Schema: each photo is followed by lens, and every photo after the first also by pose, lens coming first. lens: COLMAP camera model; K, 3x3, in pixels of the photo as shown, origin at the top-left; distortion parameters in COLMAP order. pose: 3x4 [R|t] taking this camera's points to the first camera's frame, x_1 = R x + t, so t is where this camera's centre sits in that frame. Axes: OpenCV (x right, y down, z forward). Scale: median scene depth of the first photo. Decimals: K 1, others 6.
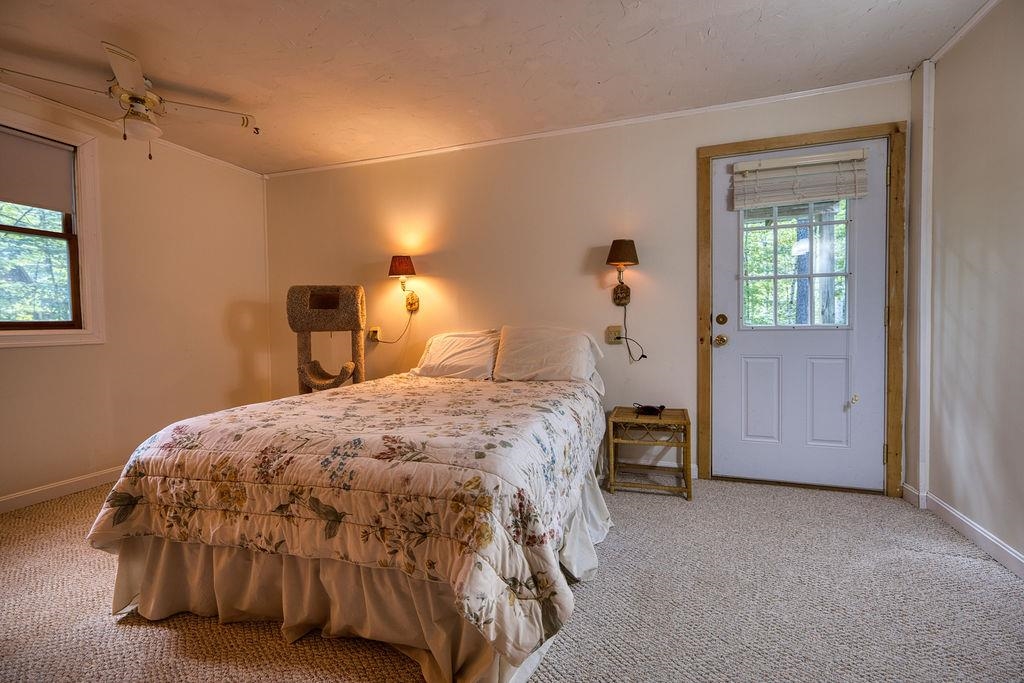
lens RADIAL K [[438.0, 0, 514.9], [0, 438.0, 334.9], [0, 0, 1]] dist [-0.001709, -0.000016]
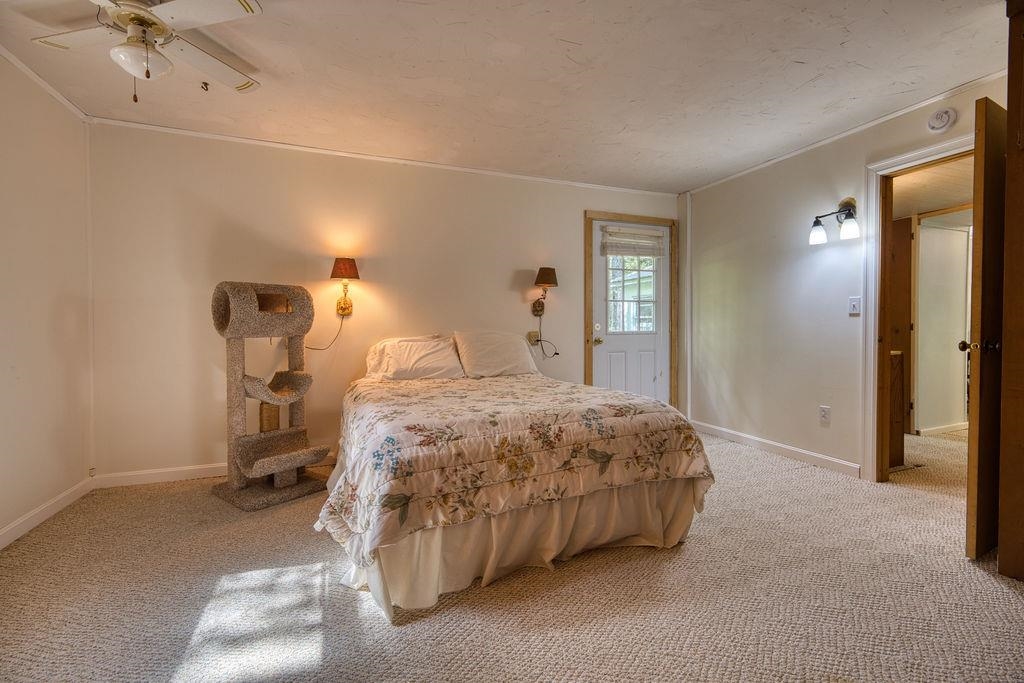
lens RADIAL K [[438.0, 0, 516.3], [0, 438.0, 339.9], [0, 0, 1]] dist [-0.001709, -0.000016]
pose [[0.765472, -0.009981, 0.643392, -1.343178], [0.014698, 0.999890, -0.001975, 0.013495], [-0.643301, 0.010969, 0.765534, 0.055211]]
